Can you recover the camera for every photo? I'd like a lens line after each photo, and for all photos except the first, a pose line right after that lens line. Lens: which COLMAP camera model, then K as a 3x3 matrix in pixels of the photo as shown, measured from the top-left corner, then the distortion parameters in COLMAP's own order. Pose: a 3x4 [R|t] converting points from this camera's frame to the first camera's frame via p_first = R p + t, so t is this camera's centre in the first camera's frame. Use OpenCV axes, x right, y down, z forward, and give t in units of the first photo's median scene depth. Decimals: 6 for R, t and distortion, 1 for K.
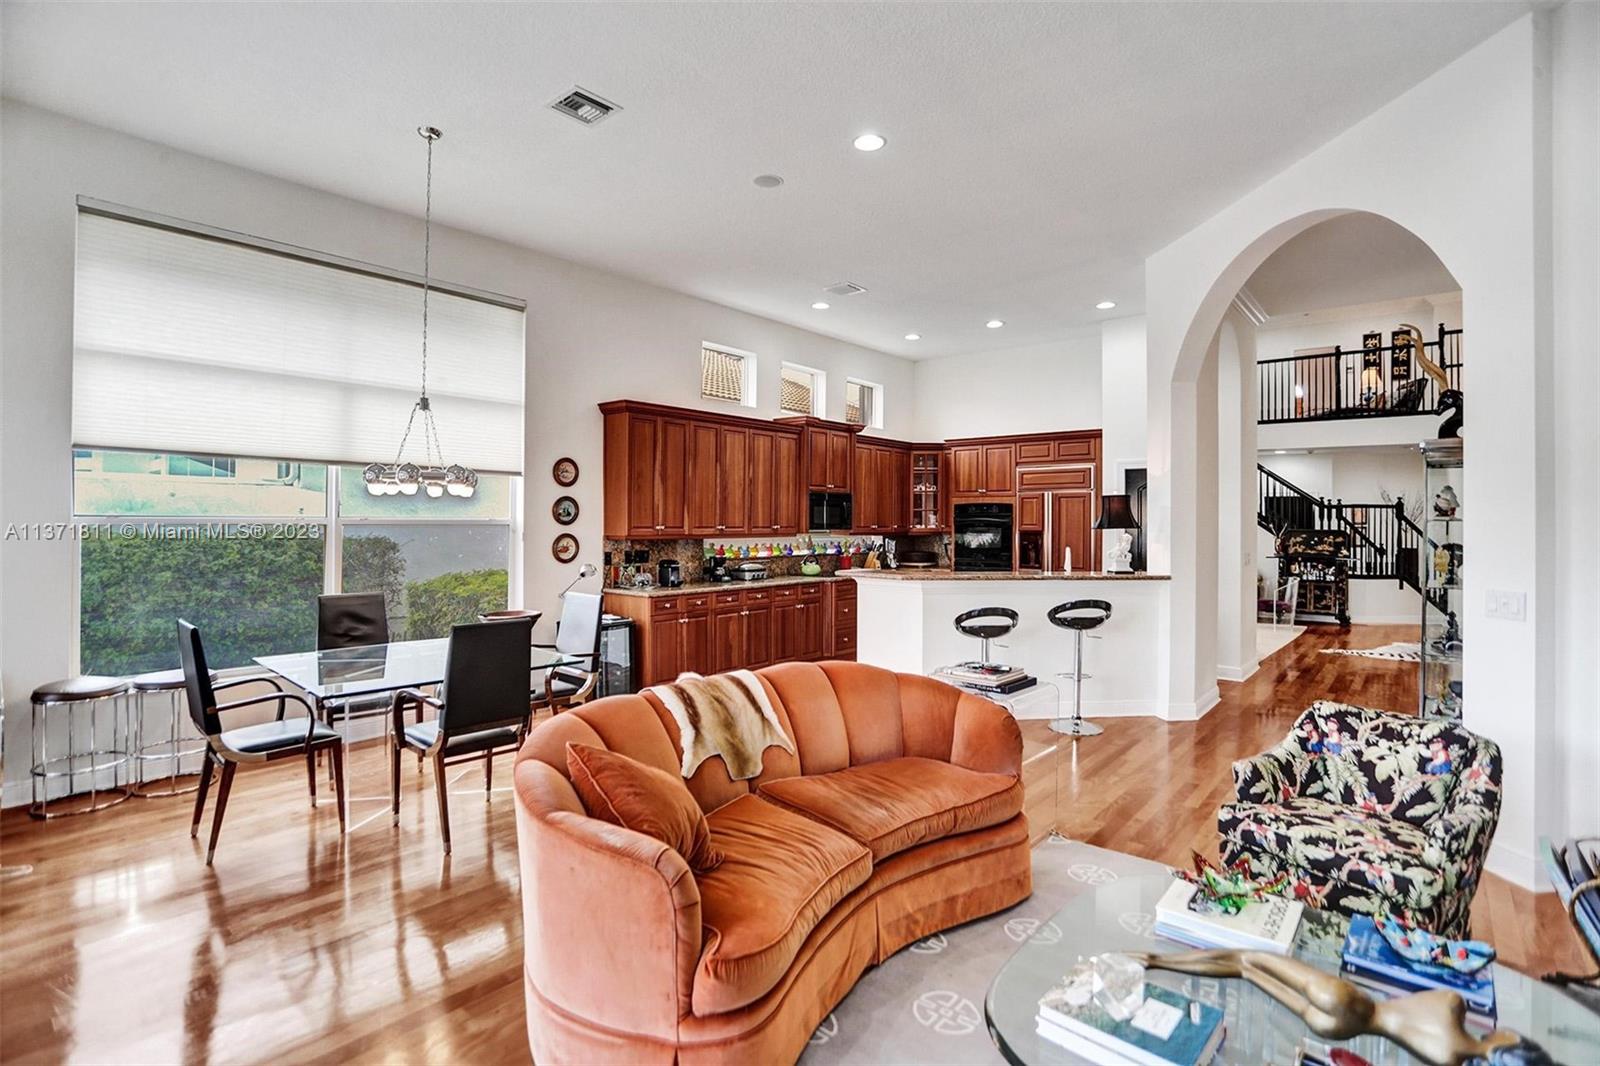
lens RADIAL K [[769.3, 0, 800.8], [0, 769.3, 517.5], [0, 0, 1]] dist [-0.075553, 0.033126]
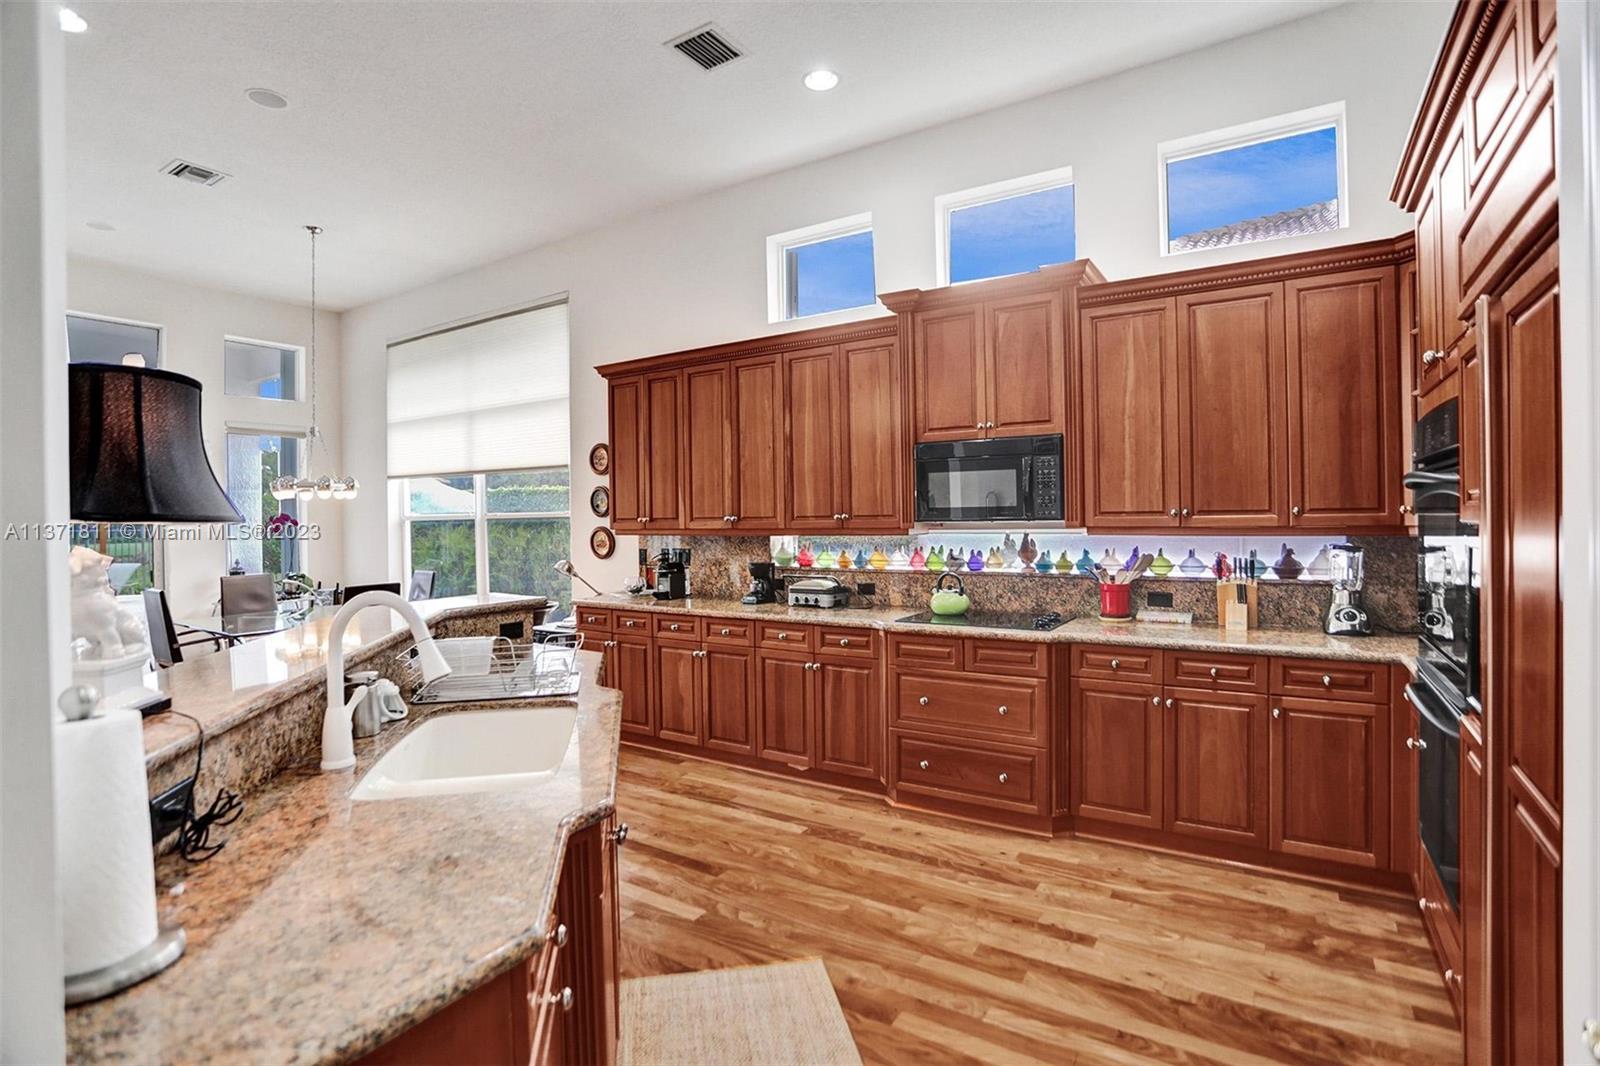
lens RADIAL K [[769.6, 0, 802.2], [0, 769.6, 516.5], [0, 0, 1]] dist [-0.075201, 0.032063]
pose [[0.138096, -0.006655, -0.990397, 0.544952], [0.021026, 0.999772, -0.003787, 0.014773], [0.990196, -0.020301, 0.138204, 0.961871]]
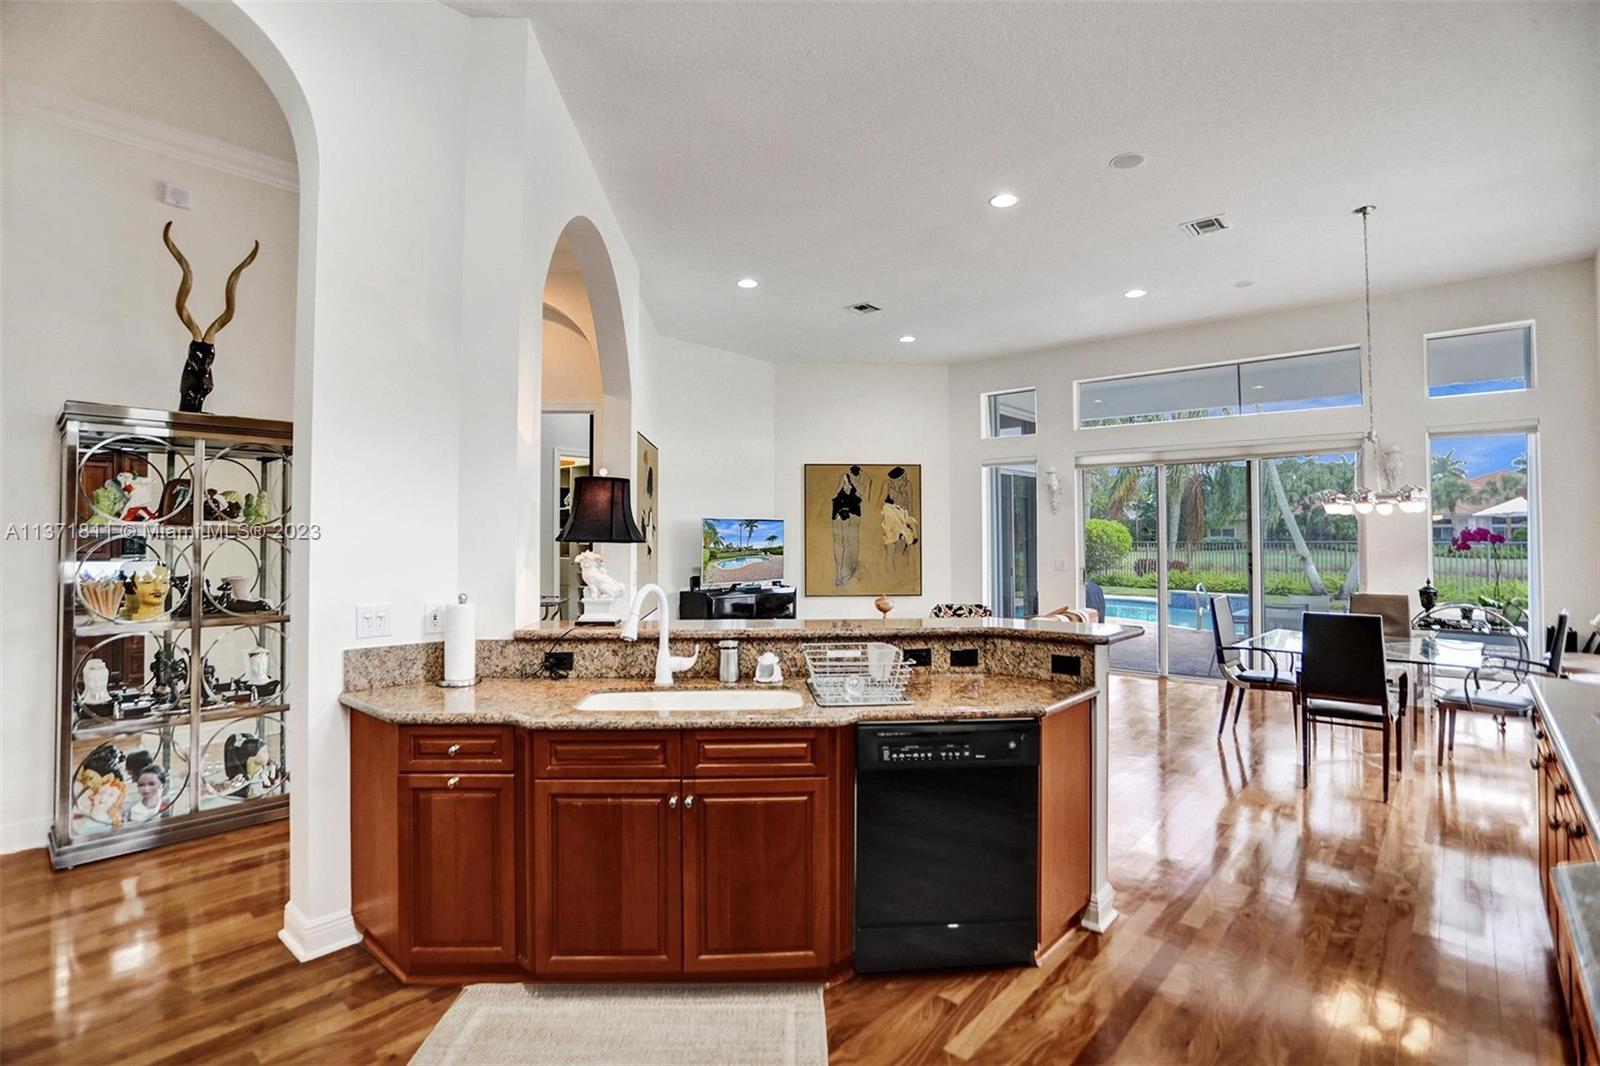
lens RADIAL K [[769.6, 0, 802.2], [0, 769.6, 516.5], [0, 0, 1]] dist [-0.075201, 0.032063]
pose [[-0.999712, -0.002381, 0.023896, 0.216552], [-0.003192, 0.999419, -0.033944, 0.011522], [-0.023801, -0.034011, -0.999138, 1.260017]]
